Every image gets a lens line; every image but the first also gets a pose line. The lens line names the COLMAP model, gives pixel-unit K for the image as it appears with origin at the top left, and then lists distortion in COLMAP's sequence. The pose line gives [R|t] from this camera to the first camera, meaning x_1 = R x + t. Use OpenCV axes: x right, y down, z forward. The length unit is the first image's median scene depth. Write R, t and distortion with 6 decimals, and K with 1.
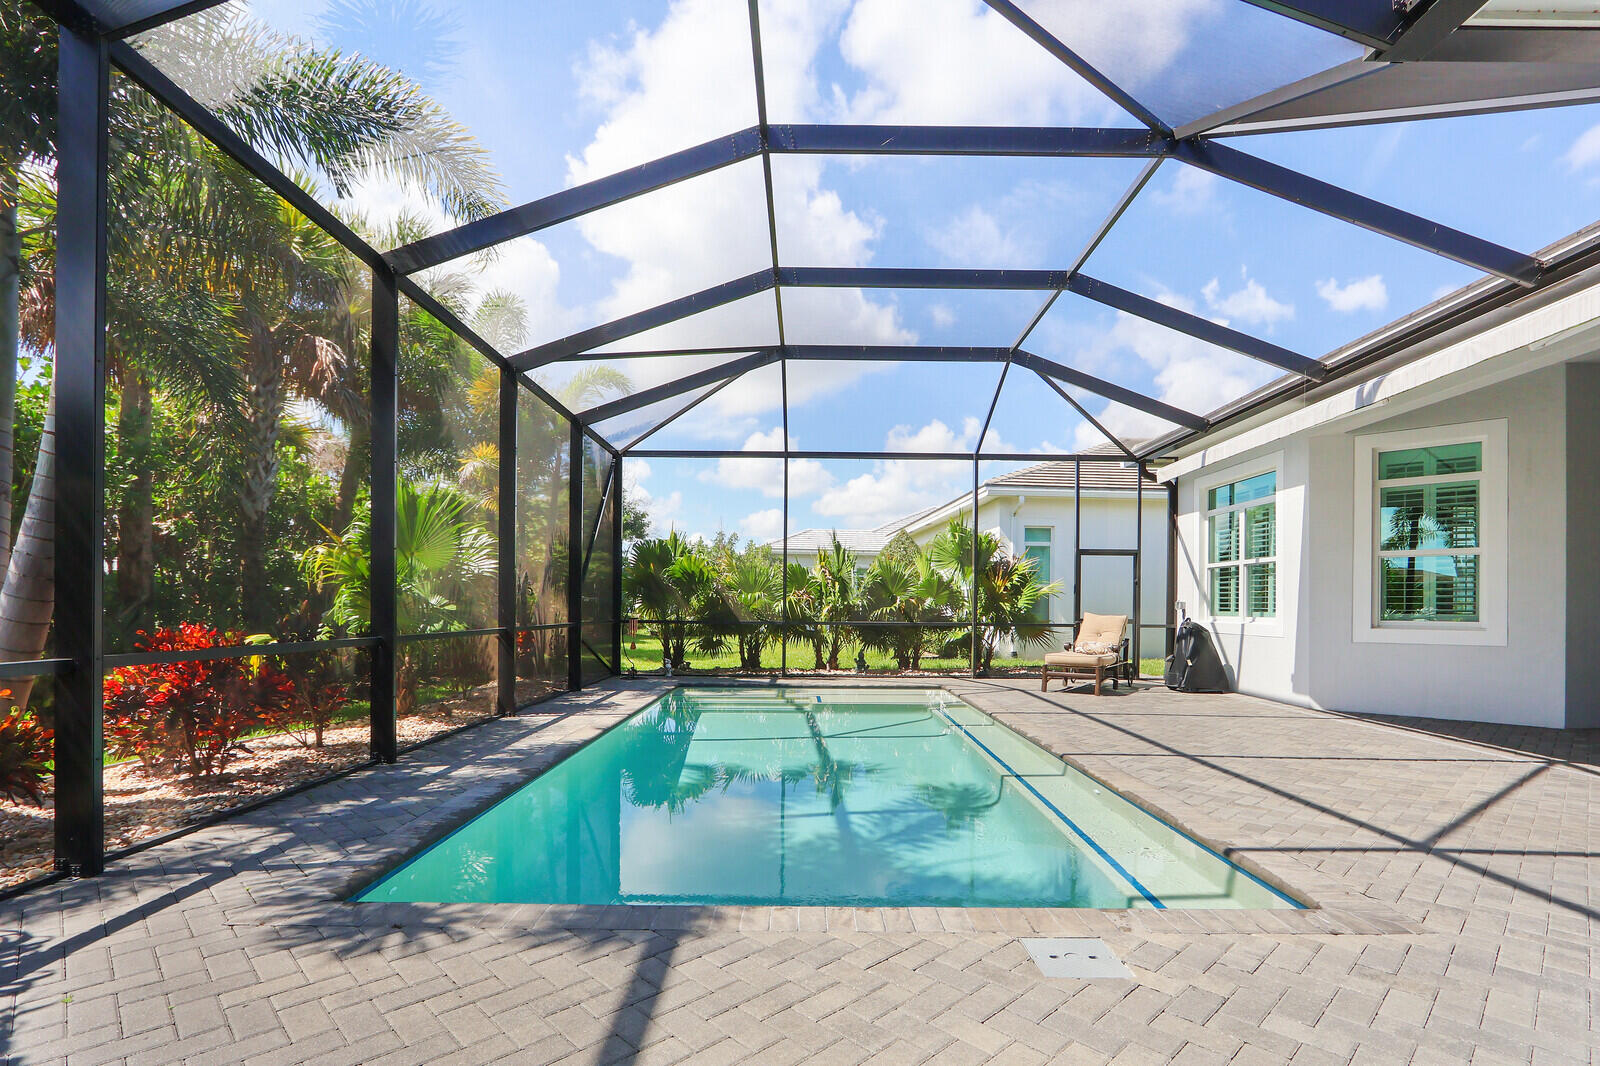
lens RADIAL K [[701.8, 0, 803.4], [0, 701.8, 607.5], [0, 0, 1]] dist [-0.011328, 0.000171]
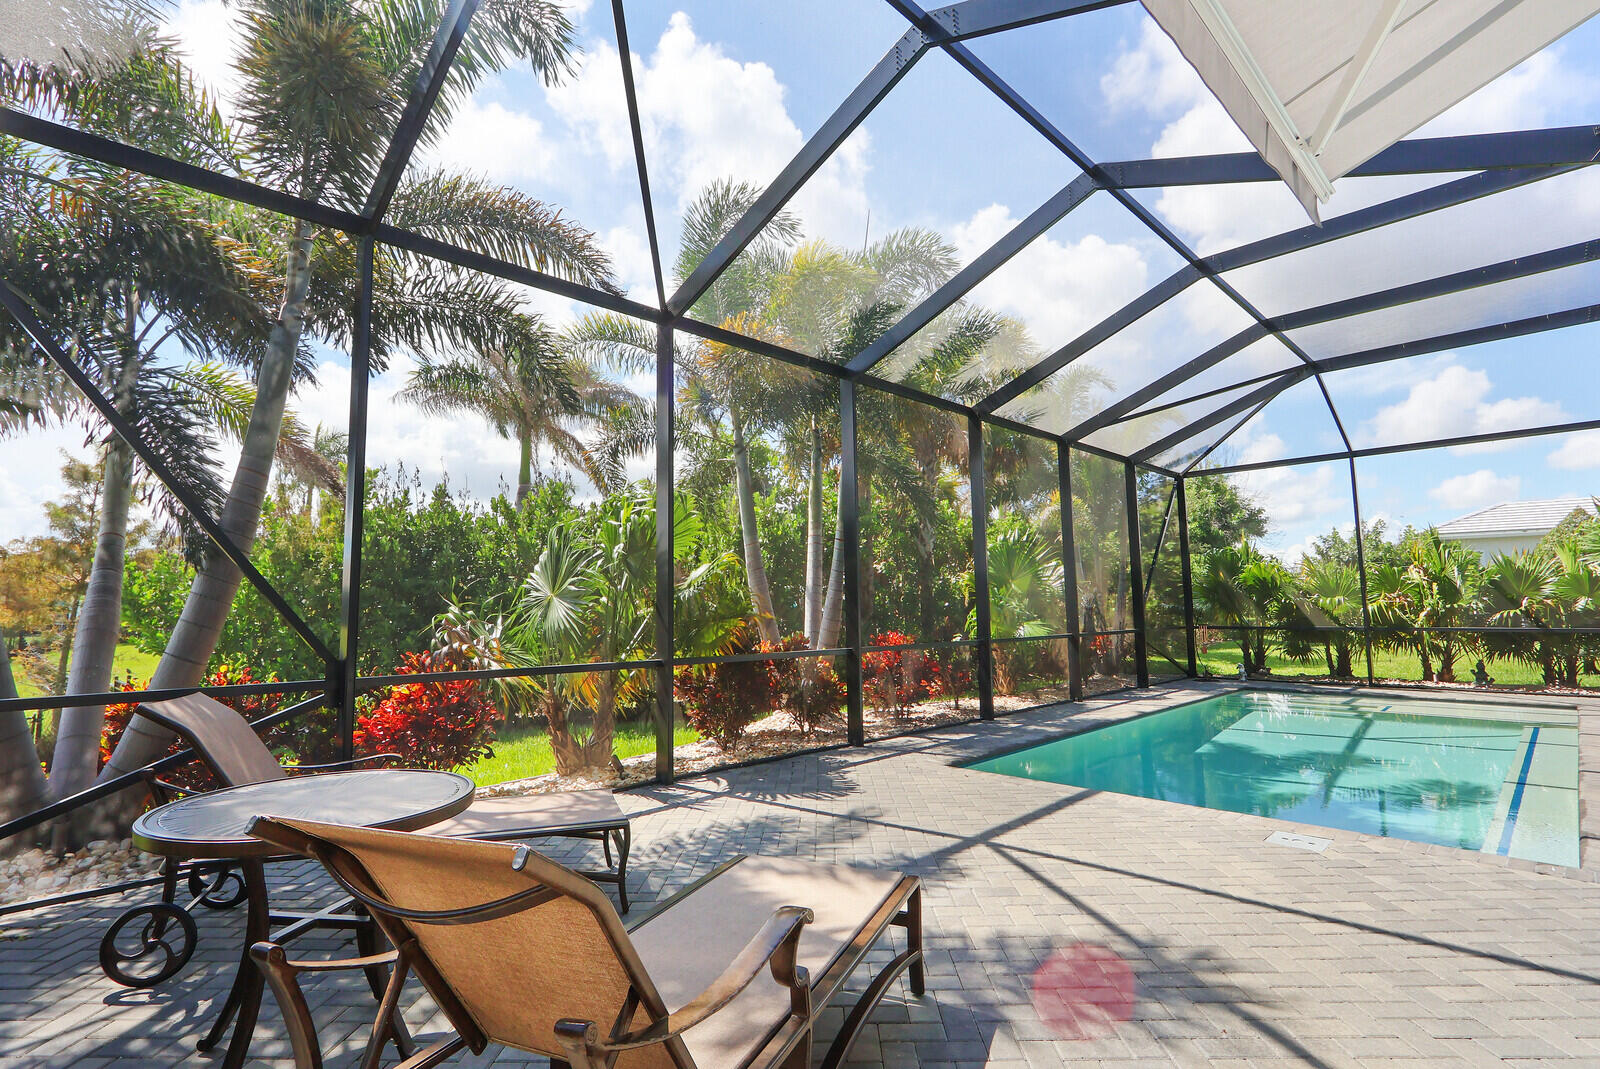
lens RADIAL K [[830.1, 0, 806.4], [0, 830.1, 510.0], [0, 0, 1]] dist [-0.001156, 0.000990]
pose [[0.673215, -0.105349, -0.731903, 0.313373], [0.020785, 0.992104, -0.123684, -0.015177], [0.739154, 0.068053, 0.670089, -0.340857]]
